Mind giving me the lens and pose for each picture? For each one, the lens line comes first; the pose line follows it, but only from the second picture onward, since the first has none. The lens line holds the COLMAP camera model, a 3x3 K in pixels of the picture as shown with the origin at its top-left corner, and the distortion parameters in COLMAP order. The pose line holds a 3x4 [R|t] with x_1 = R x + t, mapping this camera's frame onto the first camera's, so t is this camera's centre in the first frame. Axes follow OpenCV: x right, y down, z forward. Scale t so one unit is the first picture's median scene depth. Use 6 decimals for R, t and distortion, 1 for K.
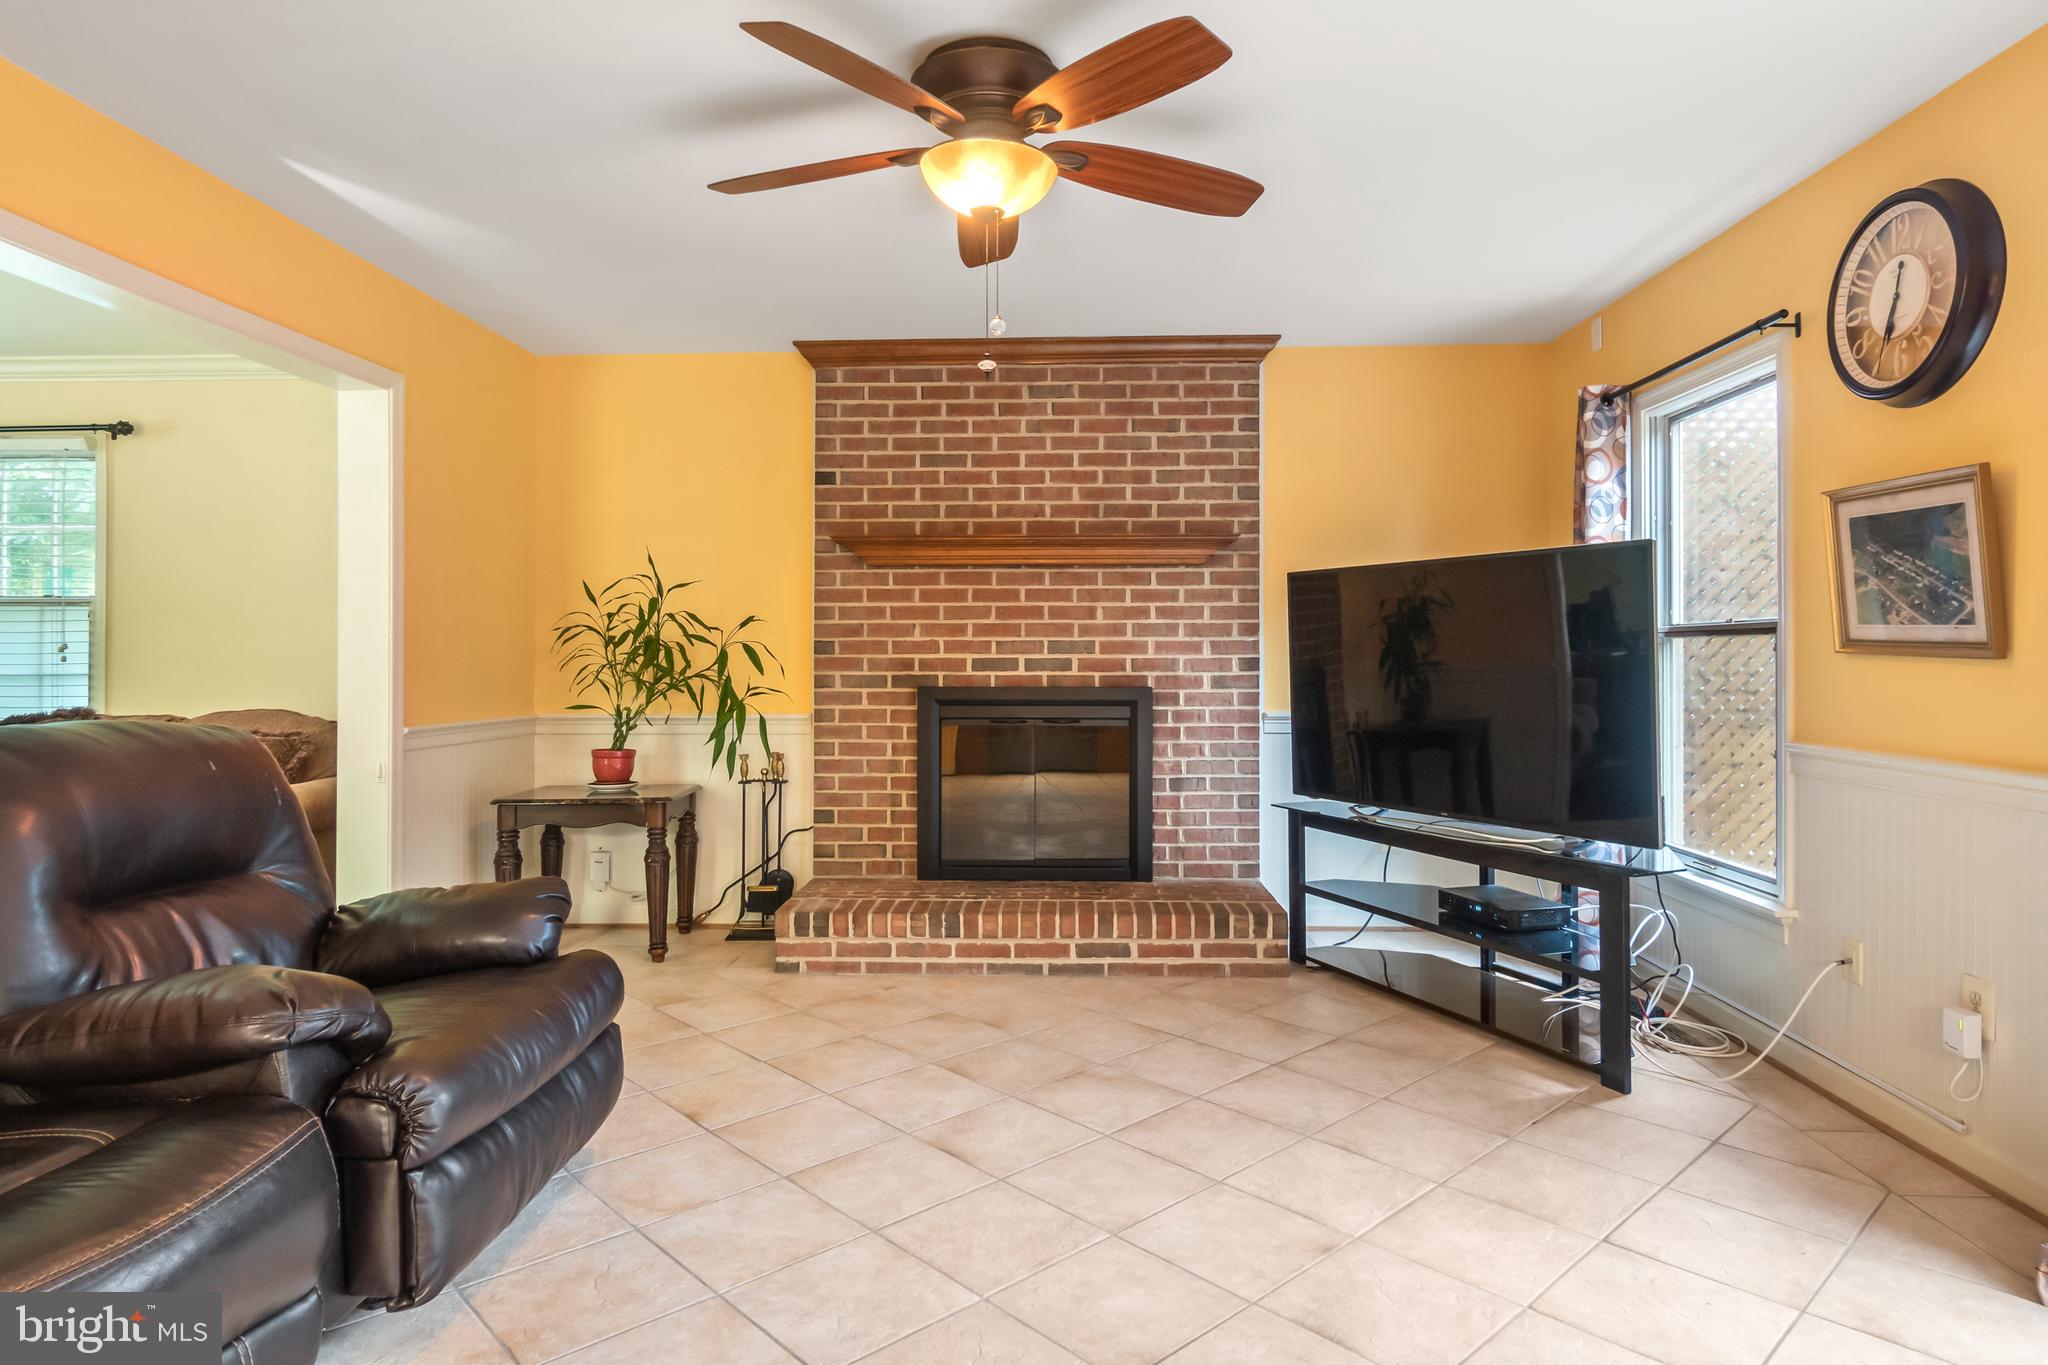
lens RADIAL K [[1160.4, 0, 1041.7], [0, 1160.4, 654.0], [0, 0, 1]] dist [-0.003739, -0.000106]
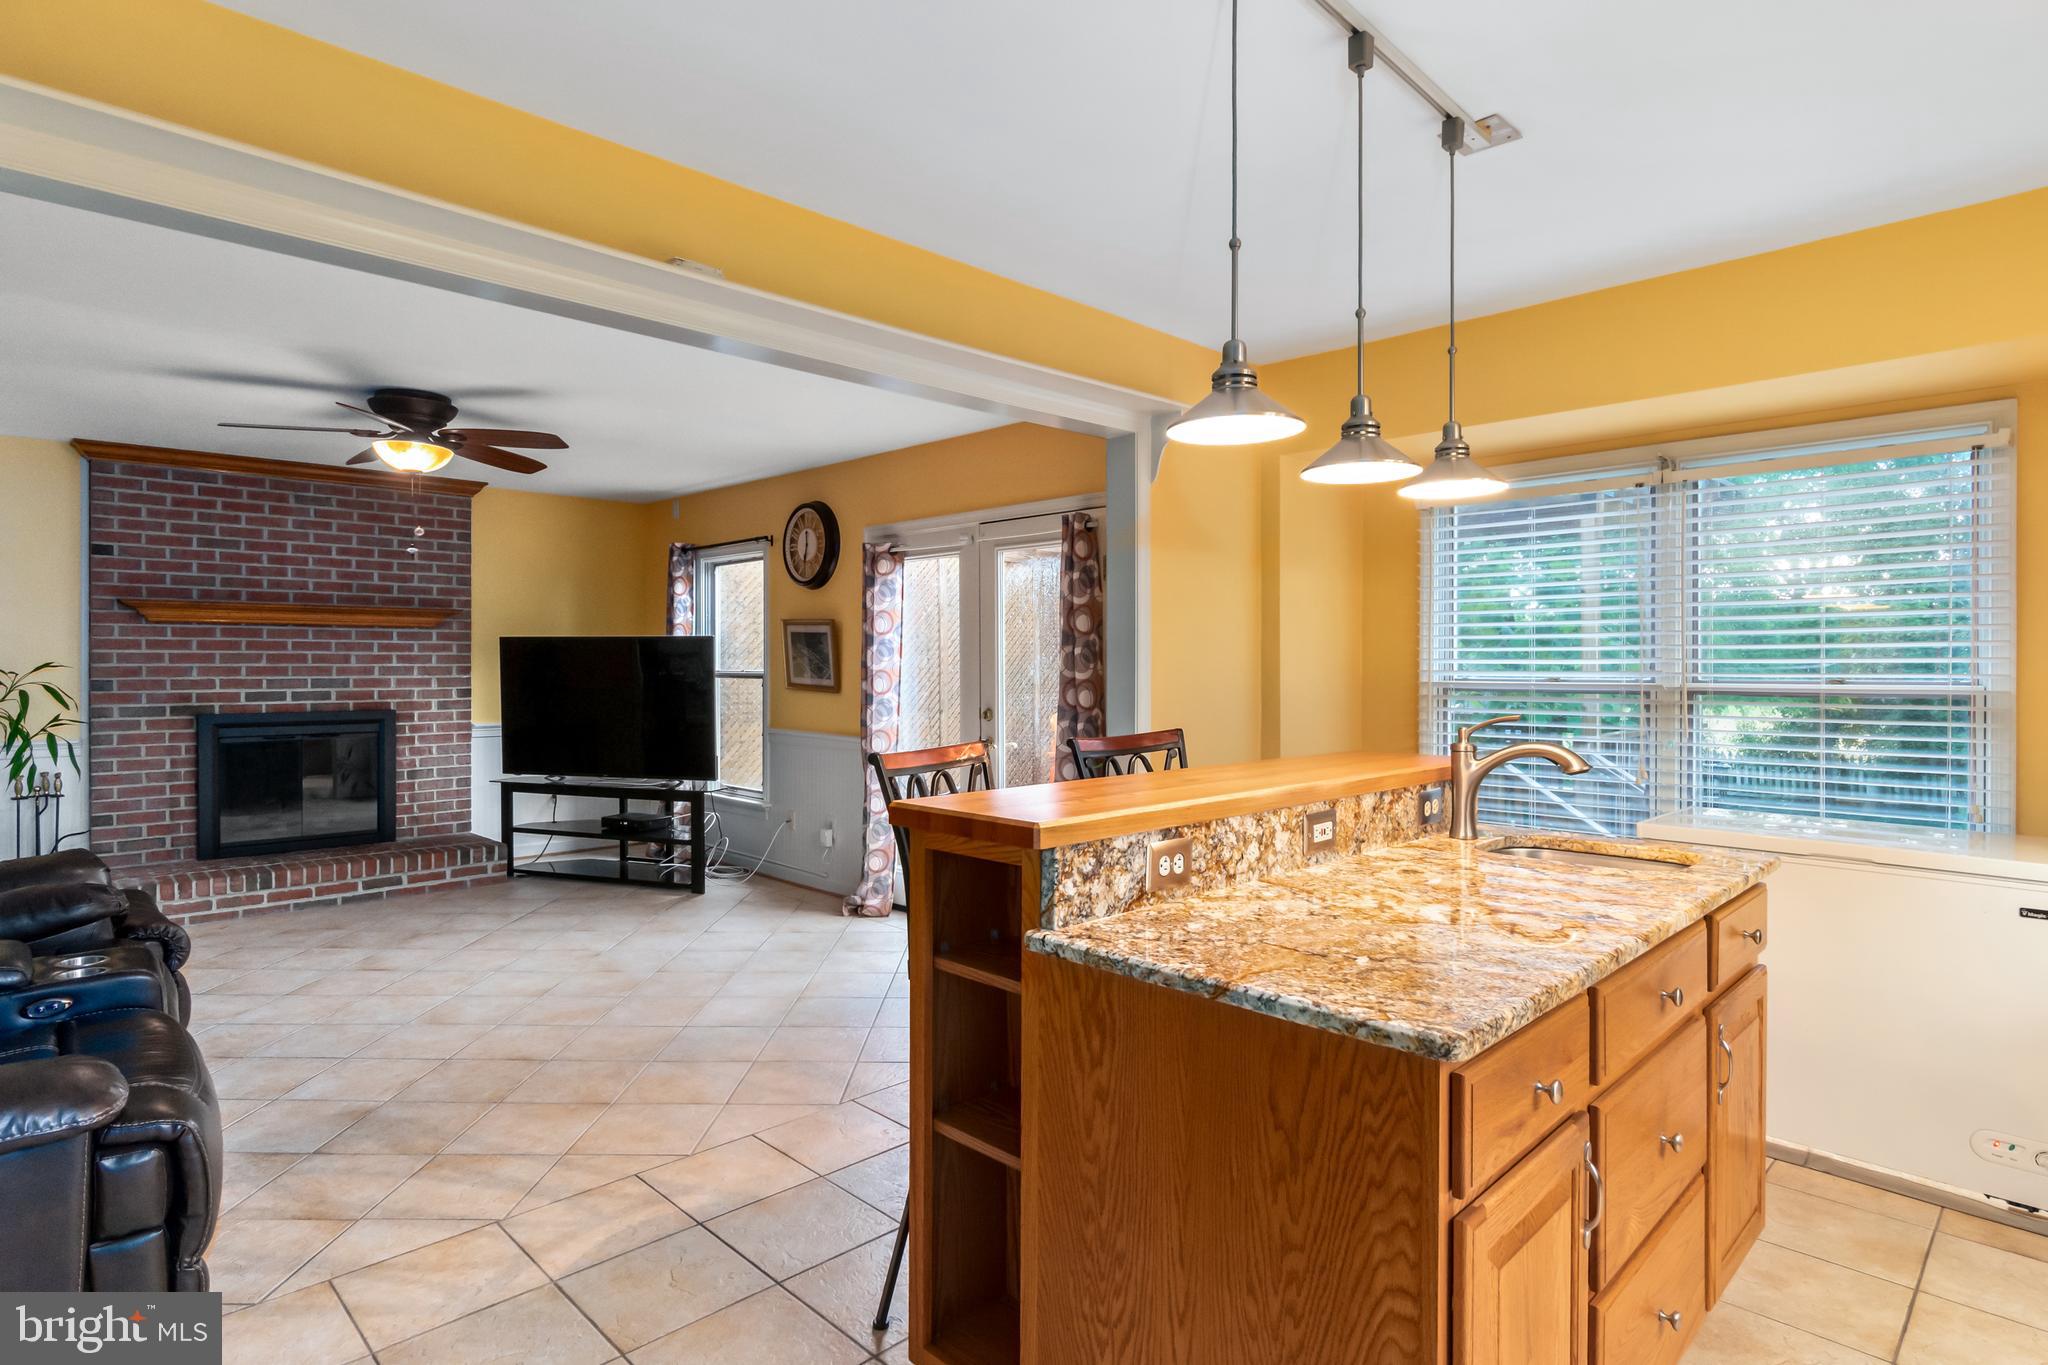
lens RADIAL K [[1072.8, 0, 1020.2], [0, 1072.8, 665.6], [0, 0, 1]] dist [-0.010211, 0.002532]
pose [[0.689330, 0.000019, 0.724448, -0.389266], [-0.004258, 0.999983, 0.004026, -0.041420], [-0.724435, -0.005860, 0.689318, -0.584875]]
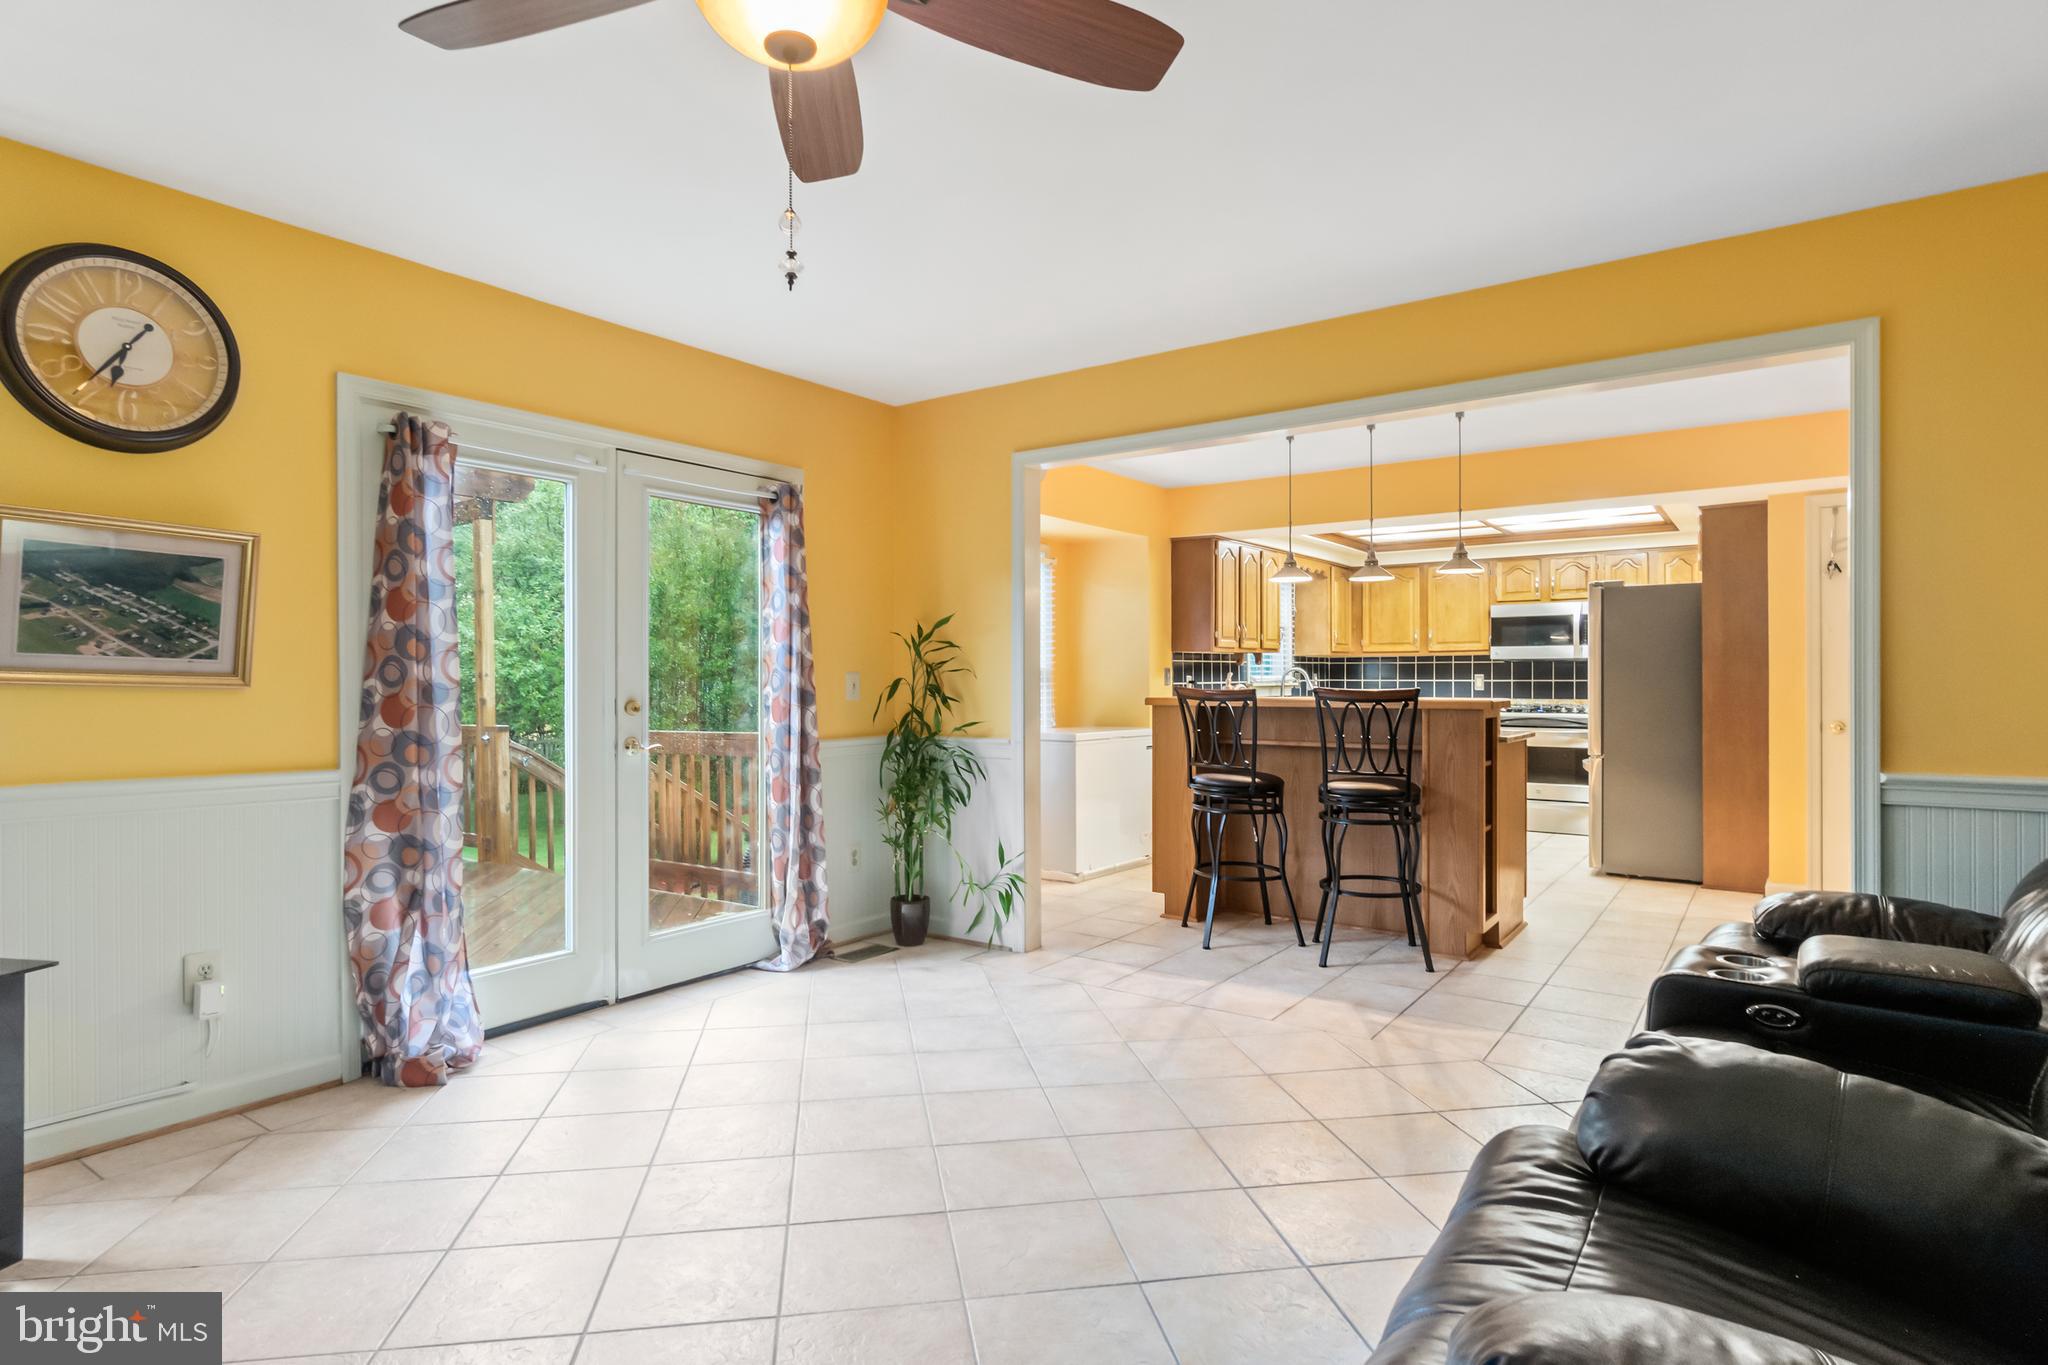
lens RADIAL K [[1072.8, 0, 1015.7], [0, 1072.8, 682.4], [0, 0, 1]] dist [-0.010211, 0.002532]
pose [[-0.826191, 0.001005, 0.563389, -0.315295], [0.000507, 0.999999, -0.001040, 0.000112], [-0.563389, -0.000574, -0.826191, 0.880459]]
